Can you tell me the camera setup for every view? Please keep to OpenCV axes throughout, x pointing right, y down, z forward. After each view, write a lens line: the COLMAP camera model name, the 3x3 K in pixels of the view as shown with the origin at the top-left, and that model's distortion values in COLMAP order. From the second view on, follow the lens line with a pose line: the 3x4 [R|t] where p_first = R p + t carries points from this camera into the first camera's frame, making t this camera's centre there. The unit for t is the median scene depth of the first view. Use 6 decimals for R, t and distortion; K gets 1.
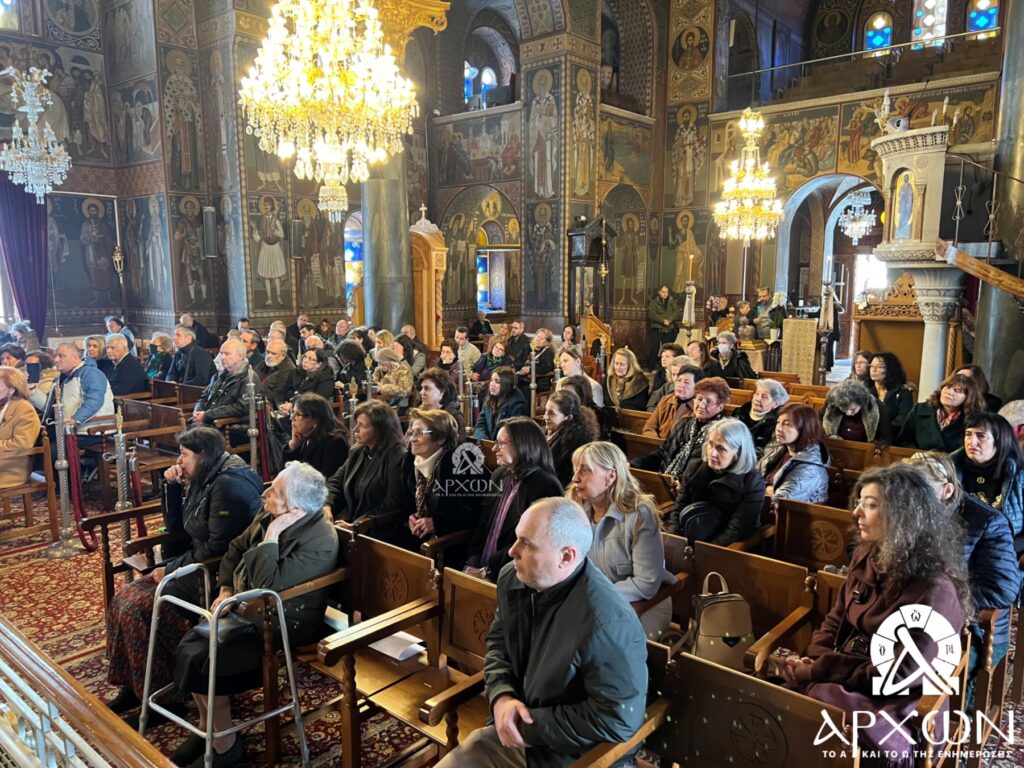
lens RADIAL K [[776.7, 0, 514.7], [0, 776.7, 387.3], [0, 0, 1]] dist [0.053544, -0.040472]
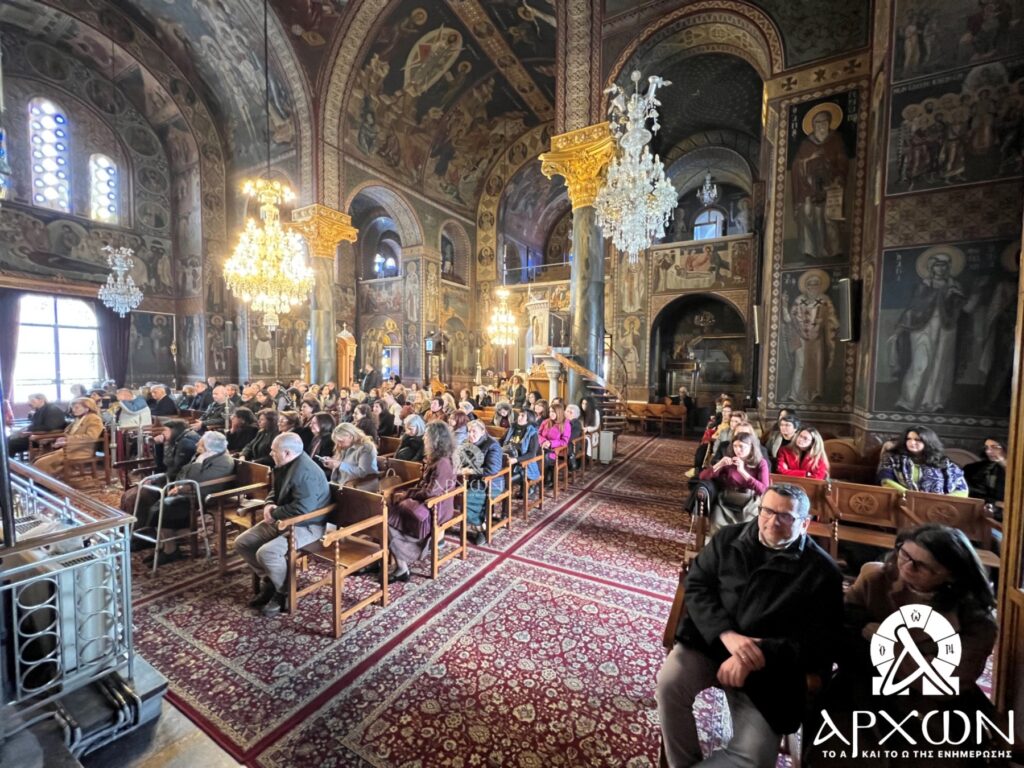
lens RADIAL K [[410.8, 0, 511.9], [0, 410.8, 384.7], [0, 0, 1]] dist [0.000438, 0.000568]
pose [[0.979333, 0.003084, 0.202232, 0.081784], [0.014587, 0.996203, -0.085834, 0.018101], [-0.201729, 0.087010, 0.975569, -0.095762]]
